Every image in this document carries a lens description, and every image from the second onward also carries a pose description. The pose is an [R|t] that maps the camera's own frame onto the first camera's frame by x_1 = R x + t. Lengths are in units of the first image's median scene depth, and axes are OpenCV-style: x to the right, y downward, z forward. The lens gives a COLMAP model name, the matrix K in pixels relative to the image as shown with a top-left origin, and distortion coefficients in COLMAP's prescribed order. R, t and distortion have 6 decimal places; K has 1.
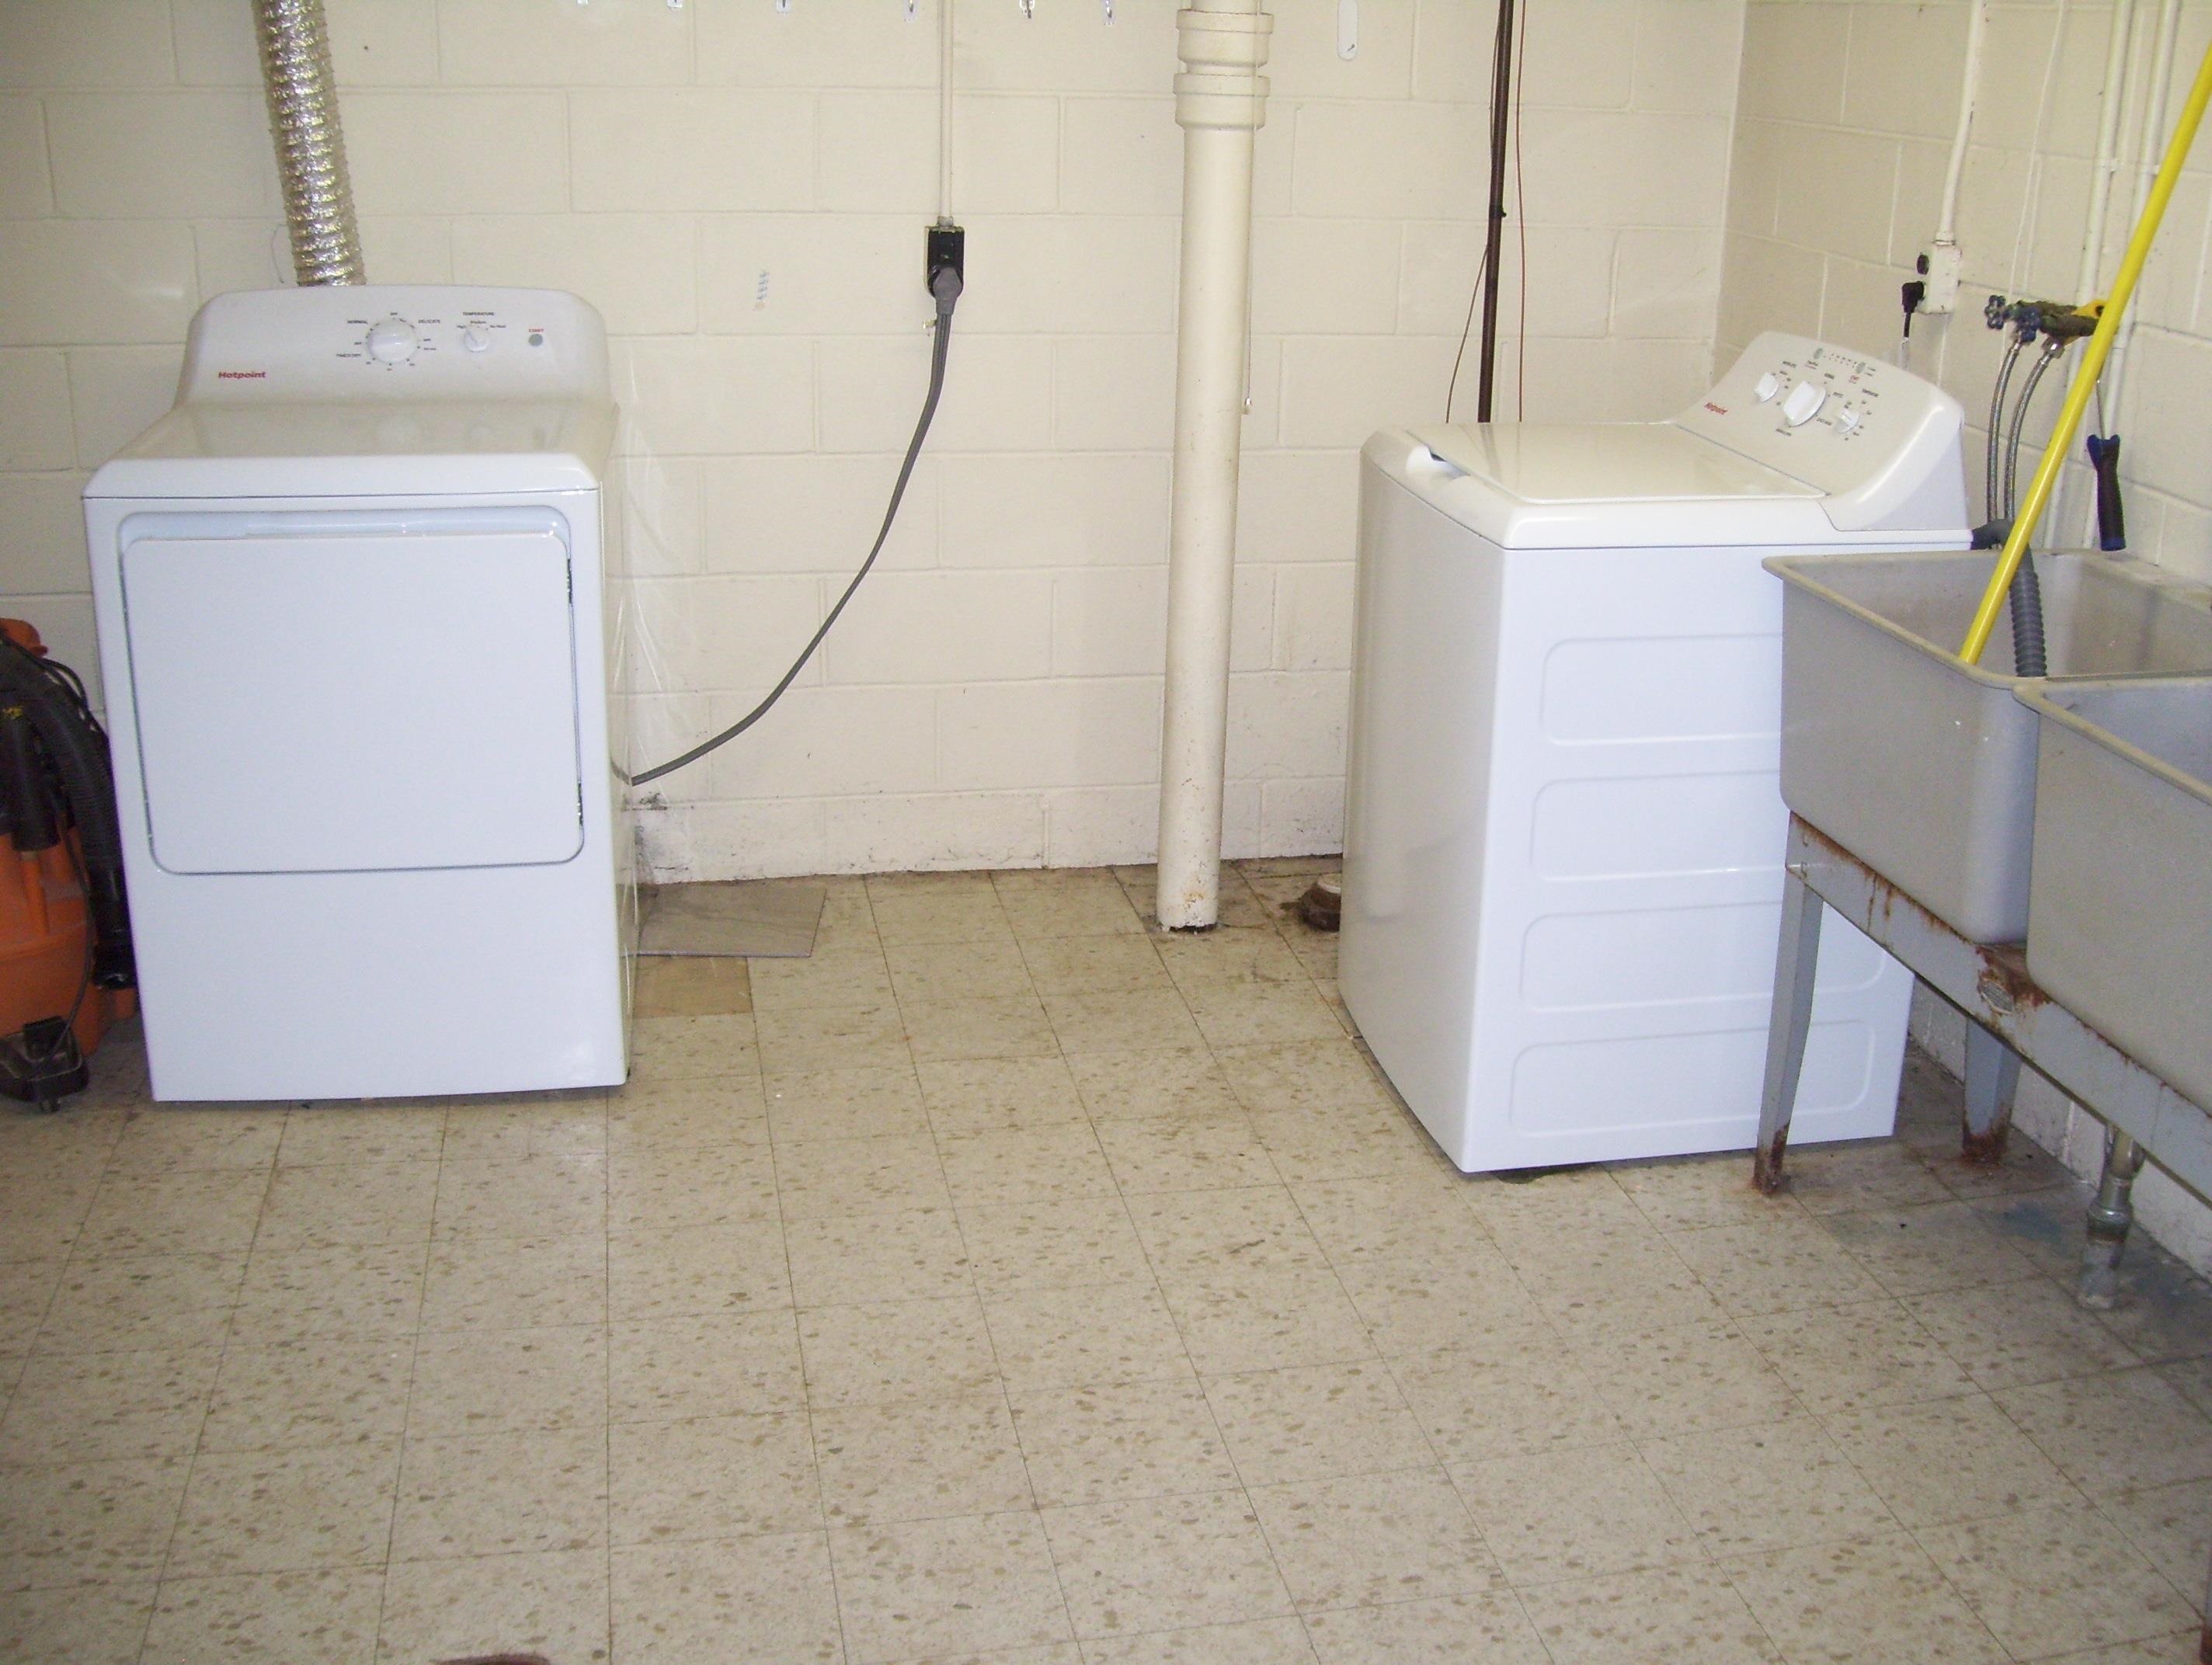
lens RADIAL K [[2389.2, 0, 1114.4], [0, 2389.2, 842.8], [0, 0, 1]] dist [-0.142201, 0.000000]
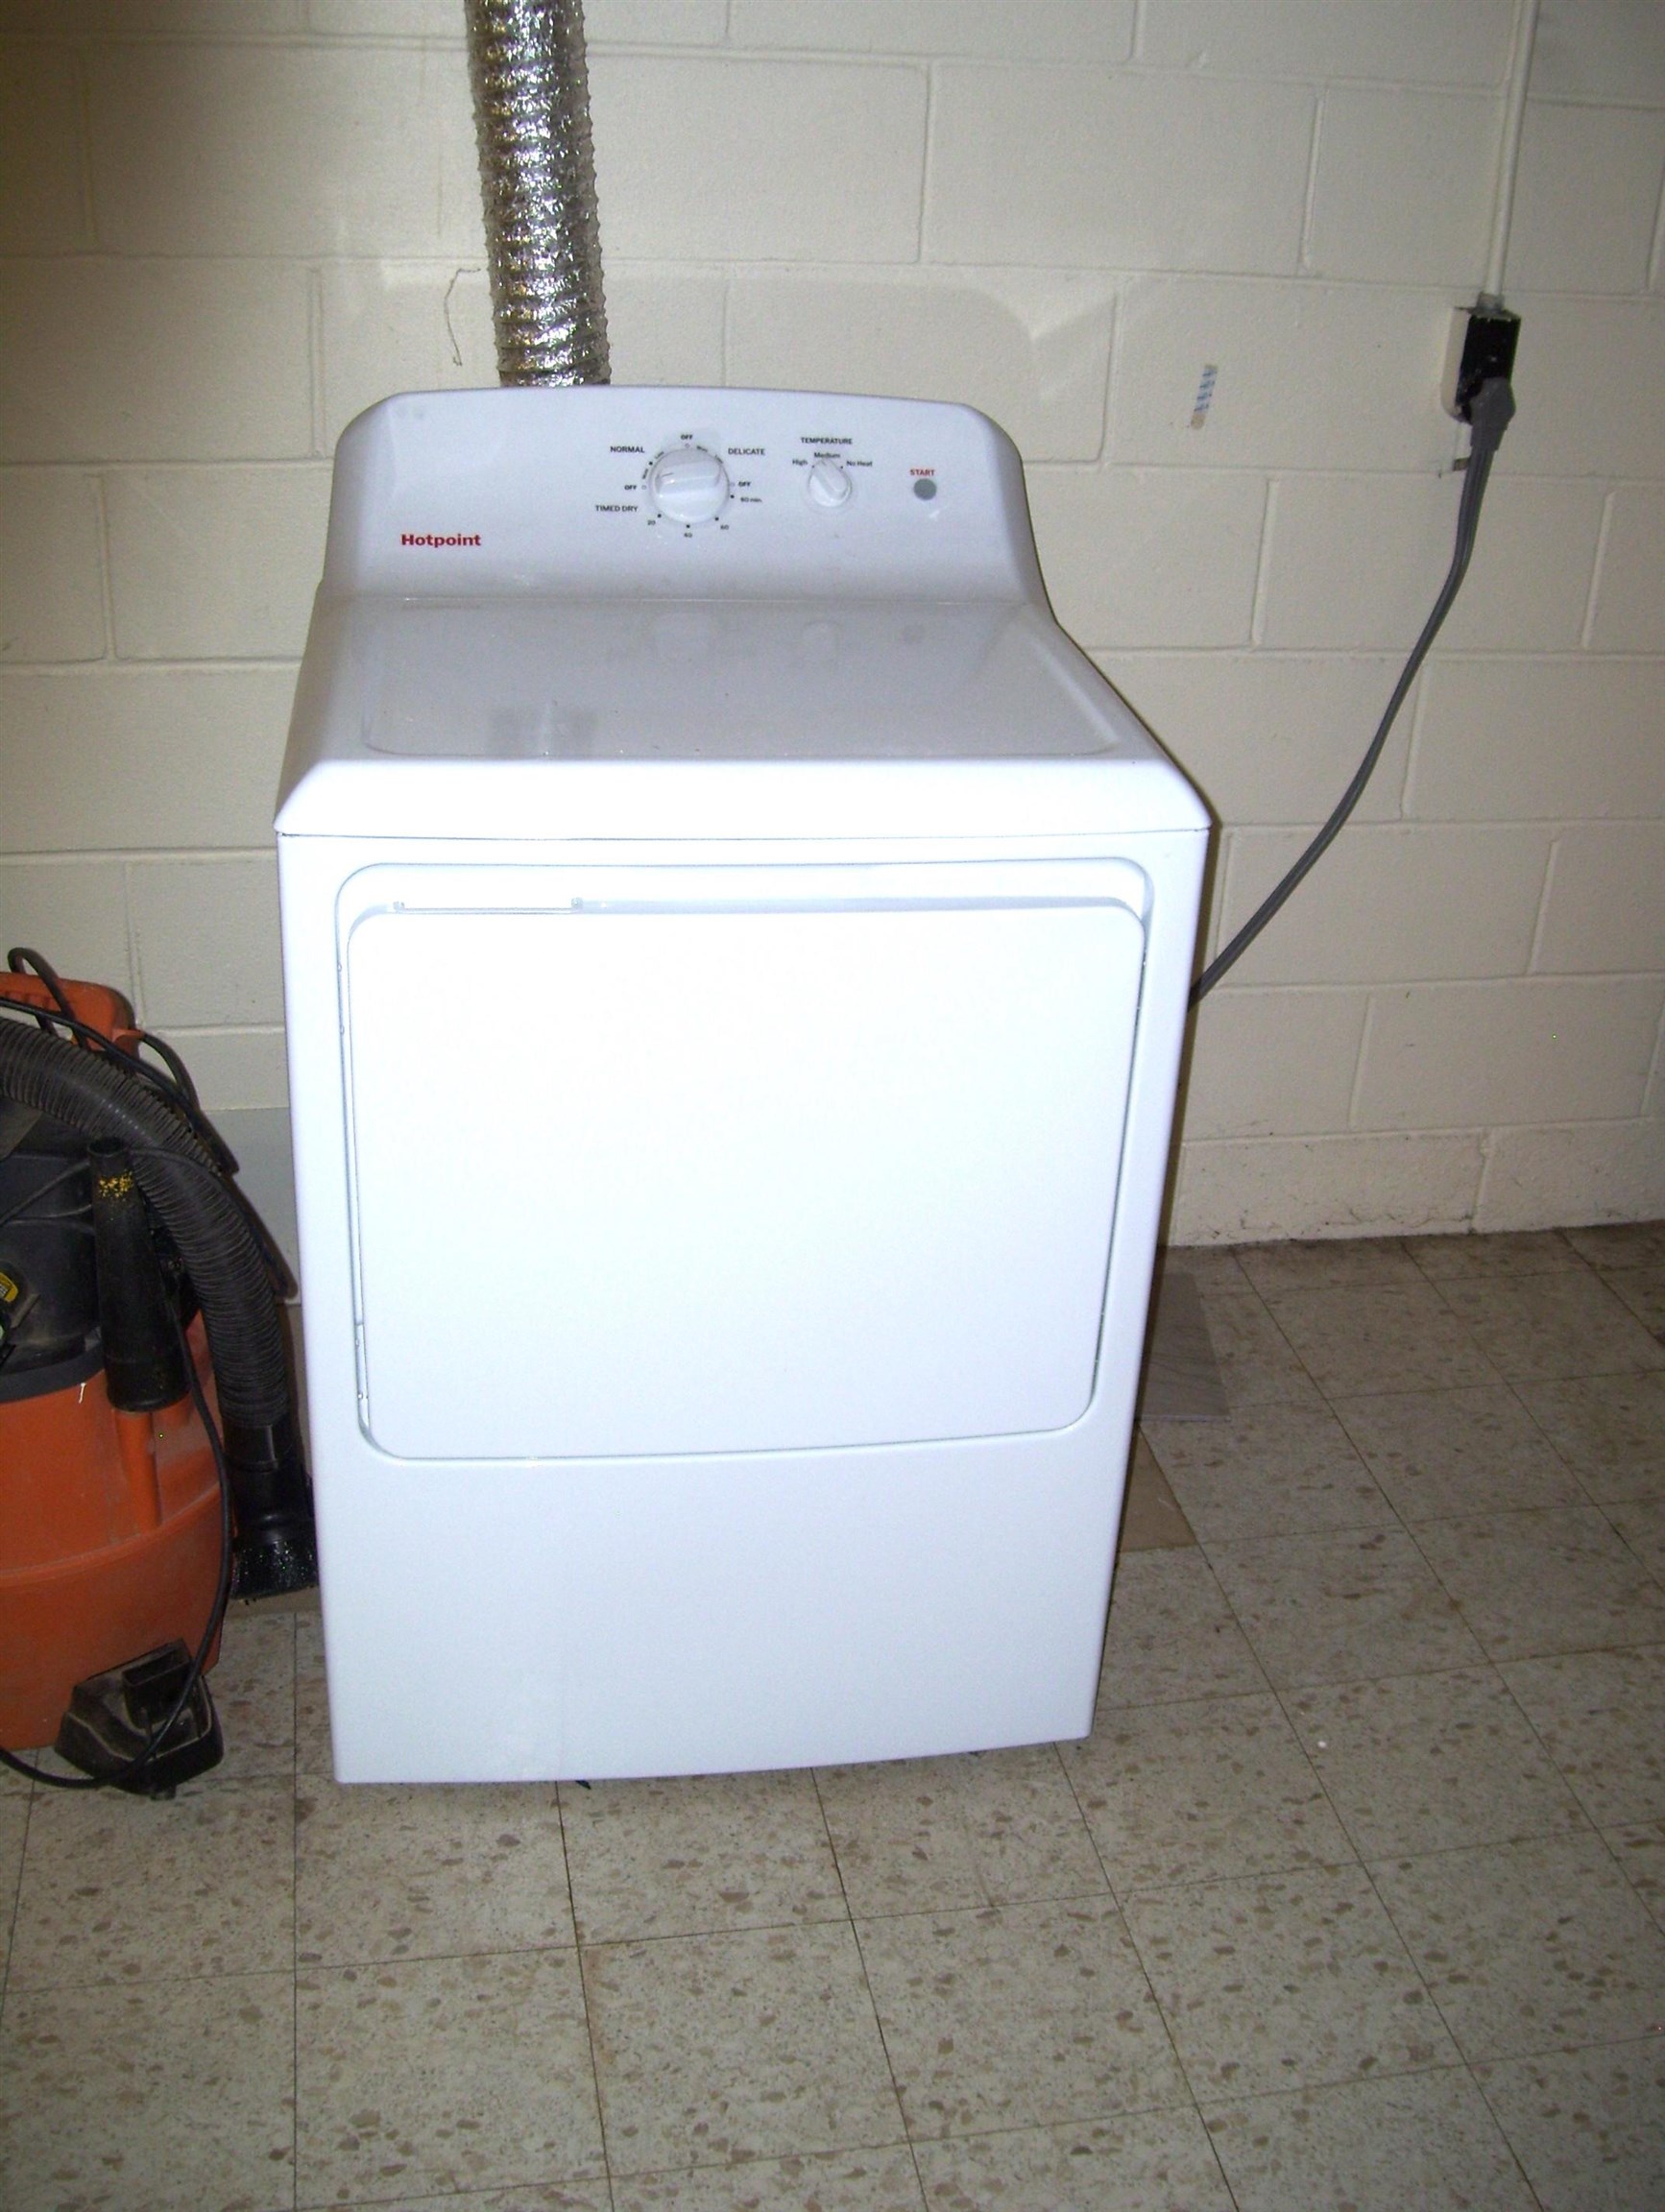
lens RADIAL K [[2389.5, 0, 817.1], [0, 2389.5, 1096.4], [0, 0, 1]] dist [-0.142201, 0.000000]
pose [[0.999566, 0.024938, -0.015683, -0.261866], [-0.022959, 0.993017, 0.115713, -0.130107], [0.018459, -0.115303, 0.993159, 0.384379]]
